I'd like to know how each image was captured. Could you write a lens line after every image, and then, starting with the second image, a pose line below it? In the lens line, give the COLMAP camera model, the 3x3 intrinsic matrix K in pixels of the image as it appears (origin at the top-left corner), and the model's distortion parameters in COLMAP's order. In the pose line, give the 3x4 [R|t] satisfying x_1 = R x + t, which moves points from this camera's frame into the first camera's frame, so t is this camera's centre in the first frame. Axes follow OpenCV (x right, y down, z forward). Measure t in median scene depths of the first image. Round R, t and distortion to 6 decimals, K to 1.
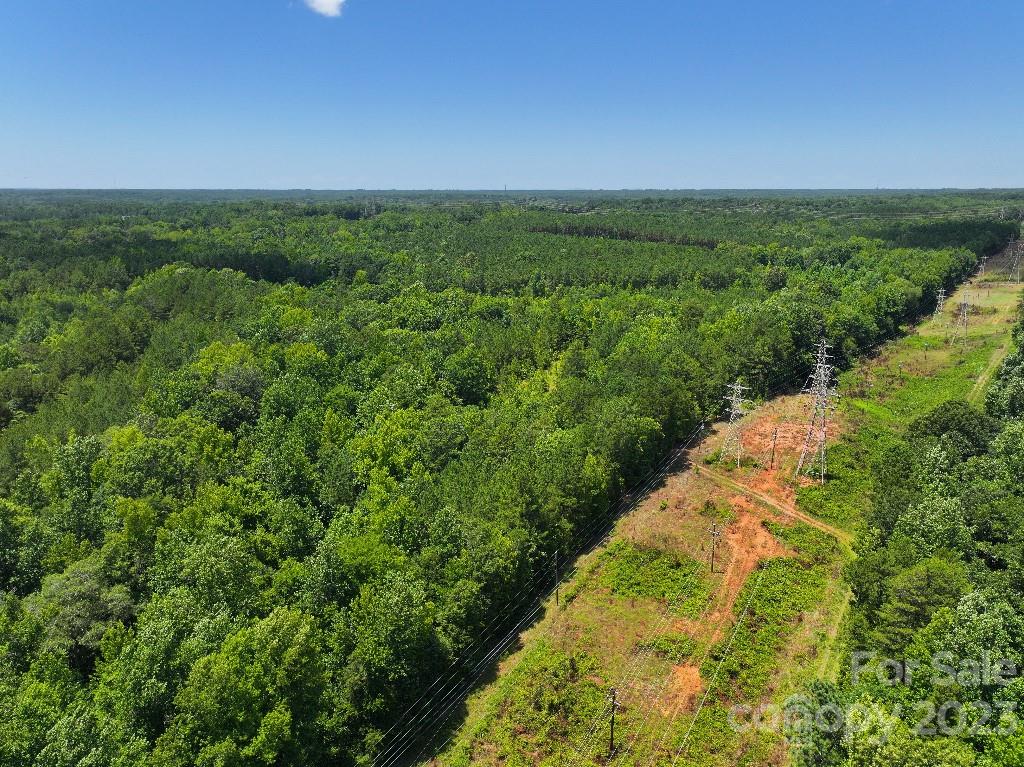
lens RADIAL K [[713.4, 0, 512.0], [0, 713.4, 383.5], [0, 0, 1]] dist [0.002600, -0.000389]
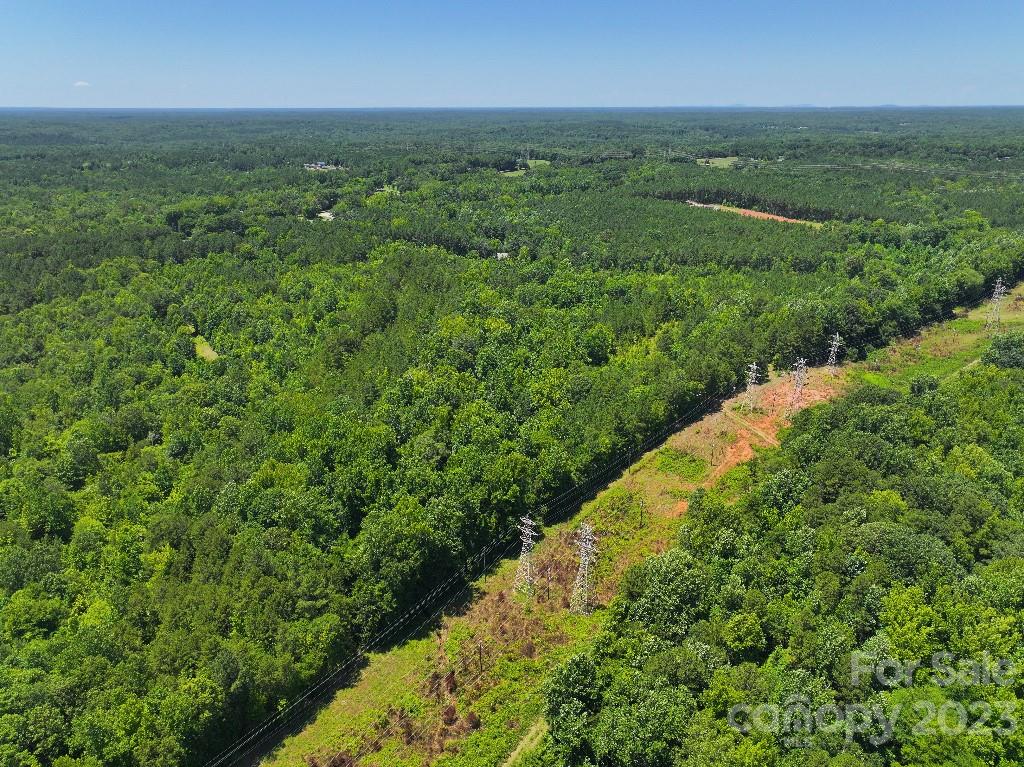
lens RADIAL K [[713.4, 0, 512.0], [0, 713.4, 383.5], [0, 0, 1]] dist [0.002600, -0.000389]
pose [[0.980328, 0.067132, -0.185608, 0.080284], [-0.047105, 0.992783, 0.110284, -0.129401], [0.191672, -0.099371, 0.976415, -0.865609]]
